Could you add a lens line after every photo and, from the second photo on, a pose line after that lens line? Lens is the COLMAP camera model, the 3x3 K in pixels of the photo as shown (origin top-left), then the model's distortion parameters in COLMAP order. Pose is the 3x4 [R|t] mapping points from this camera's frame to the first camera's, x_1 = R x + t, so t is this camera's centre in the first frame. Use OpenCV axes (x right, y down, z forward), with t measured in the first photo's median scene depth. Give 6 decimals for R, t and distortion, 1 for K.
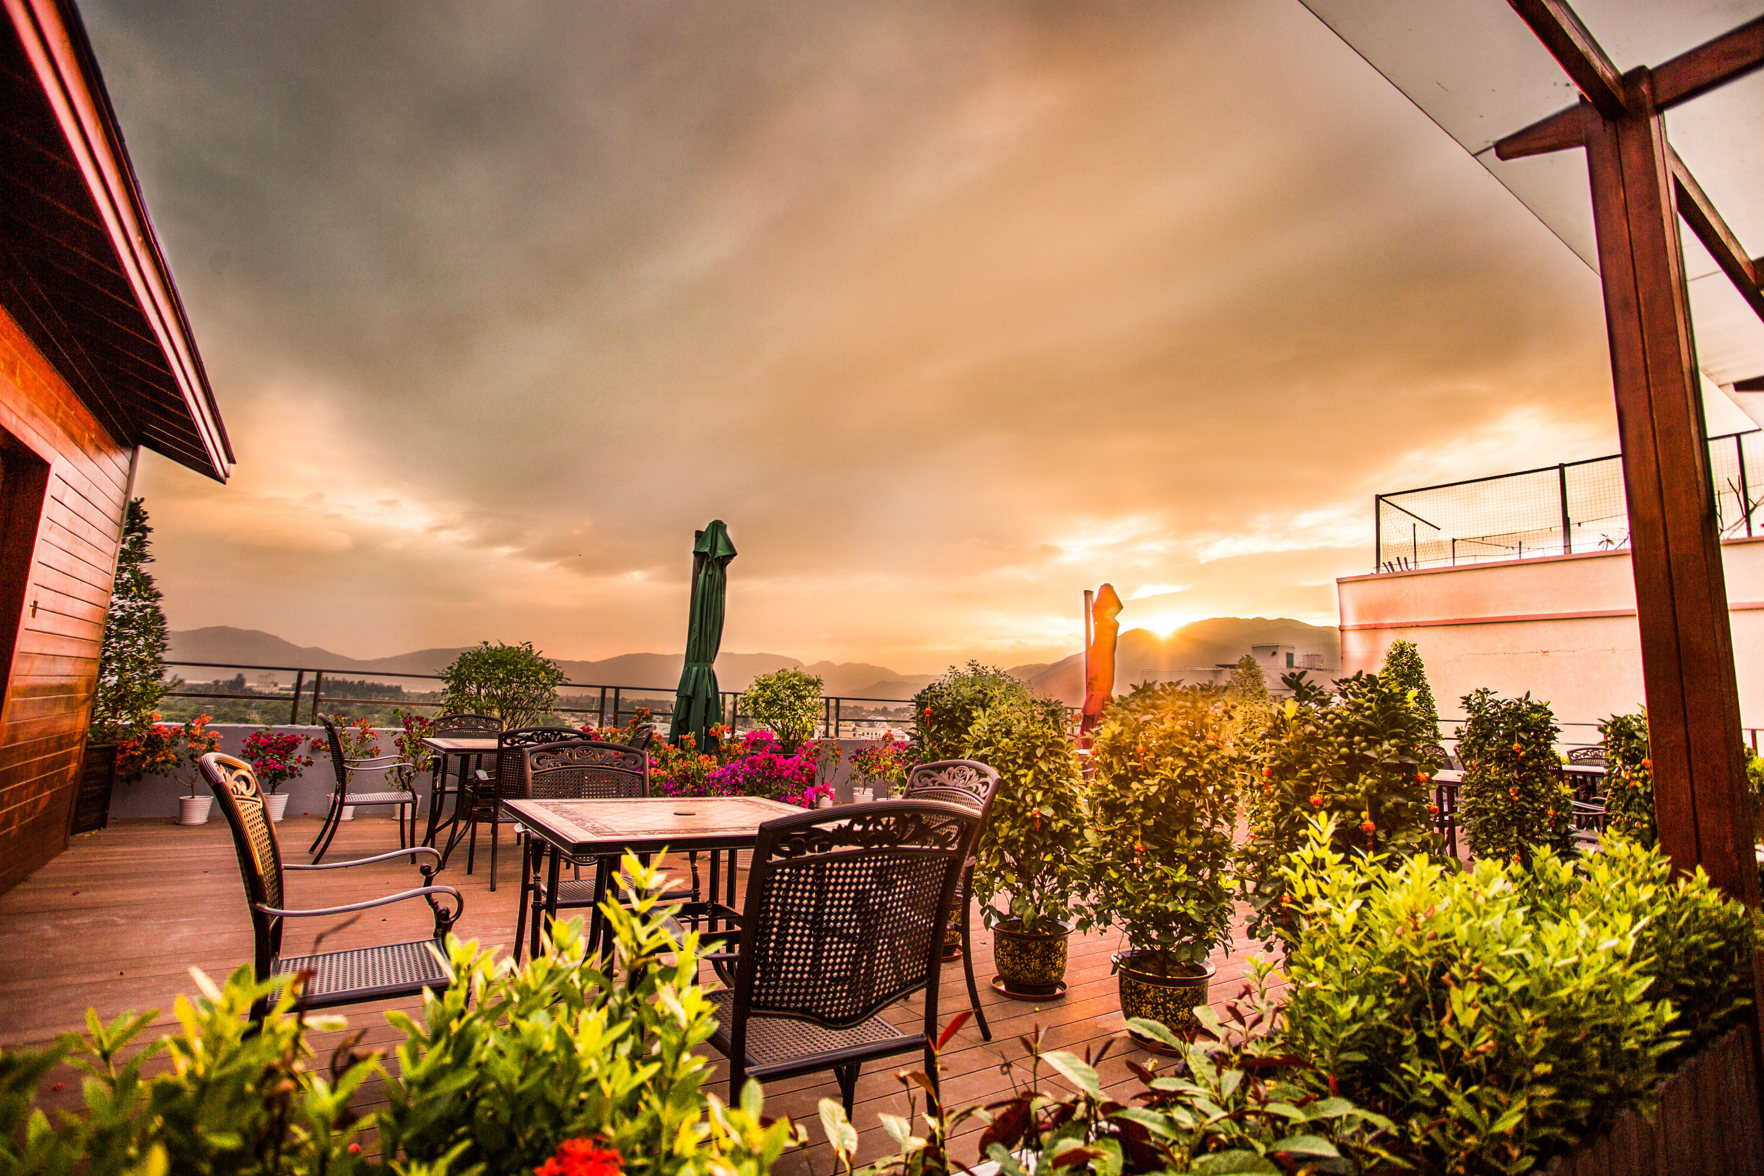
lens RADIAL K [[858.3, 0, 875.9], [0, 858.3, 574.5], [0, 0, 1]] dist [-0.072327, 0.027156]
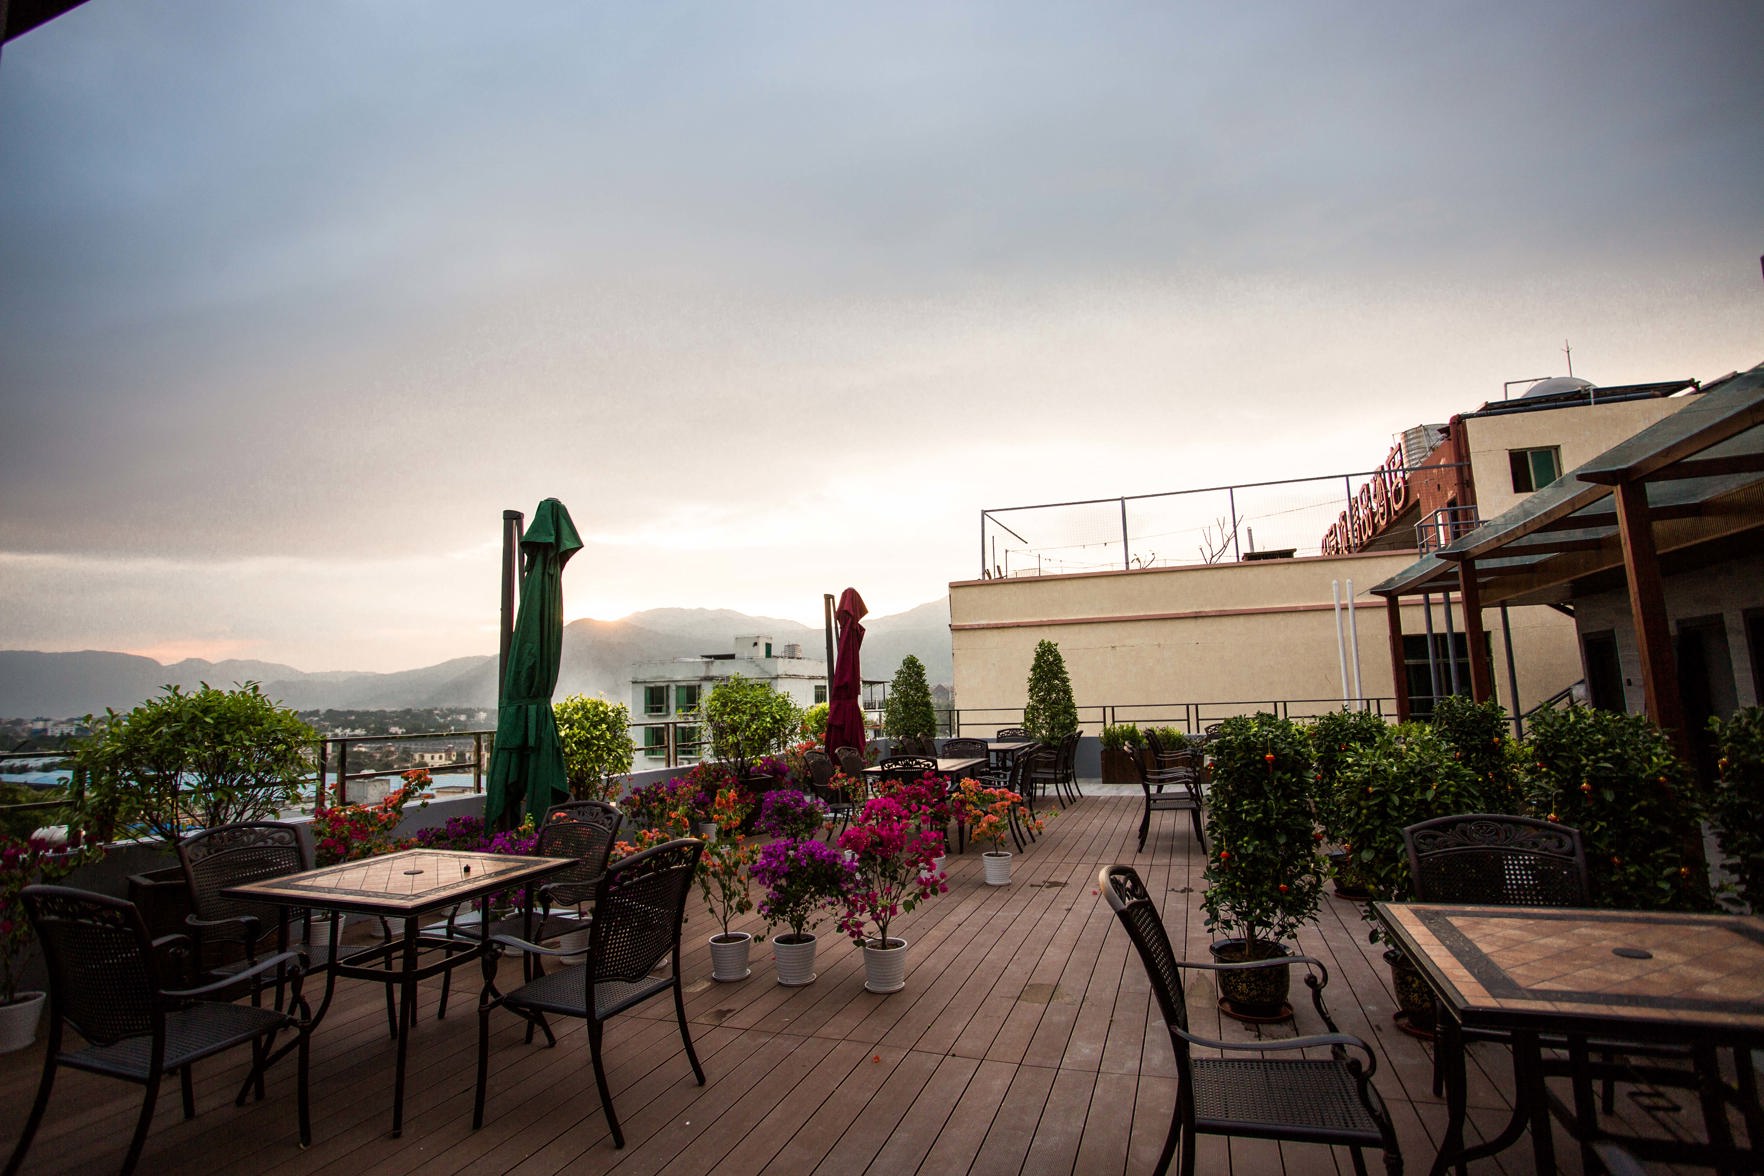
lens RADIAL K [[858.3, 0, 875.9], [0, 858.3, 574.5], [0, 0, 1]] dist [-0.072327, 0.027156]
pose [[0.817774, 0.022145, 0.575113, -0.357831], [-0.025678, 0.999668, -0.001981, -0.004693], [-0.574966, -0.013147, 0.818071, 0.252220]]
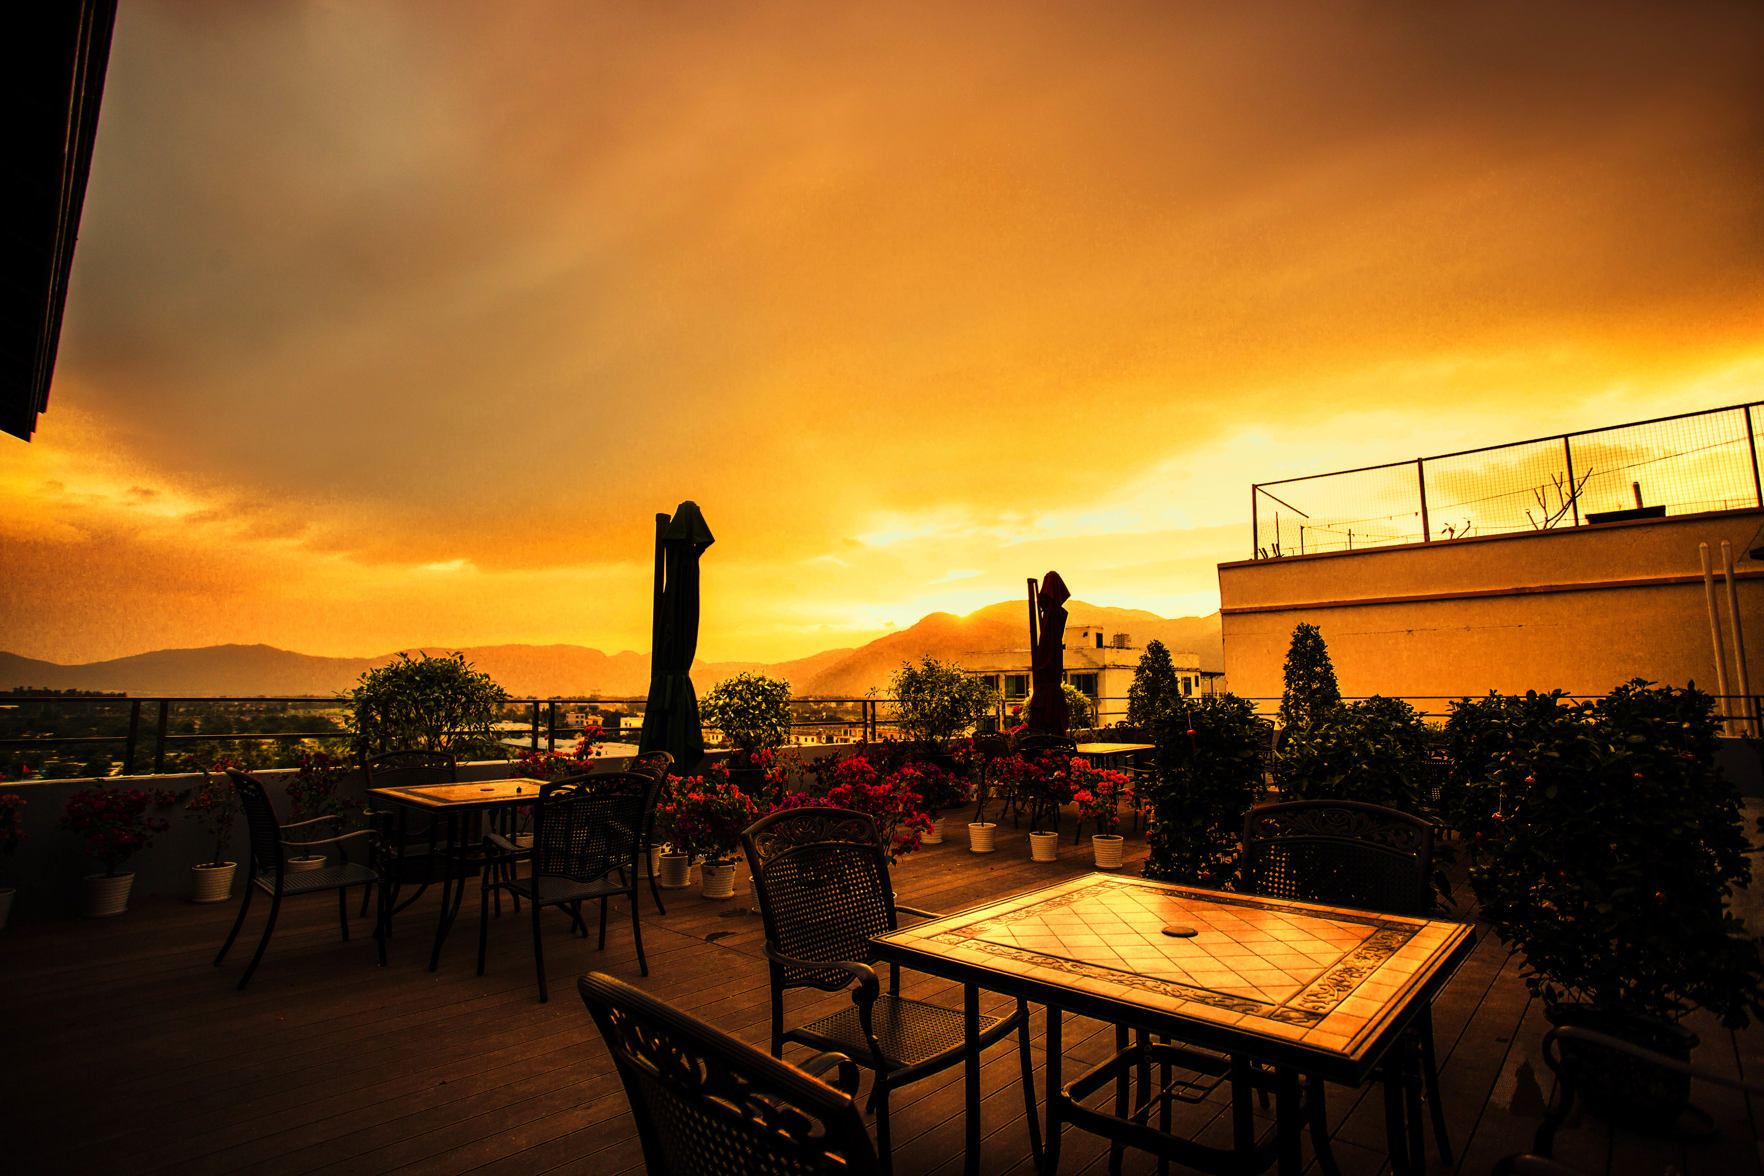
lens RADIAL K [[858.3, 0, 875.9], [0, 858.3, 574.5], [0, 0, 1]] dist [-0.072327, 0.027156]
pose [[0.976033, -0.011871, 0.217297, -0.182685], [0.009595, 0.999888, 0.011526, 0.001135], [-0.217409, -0.009165, 0.976037, 0.130035]]
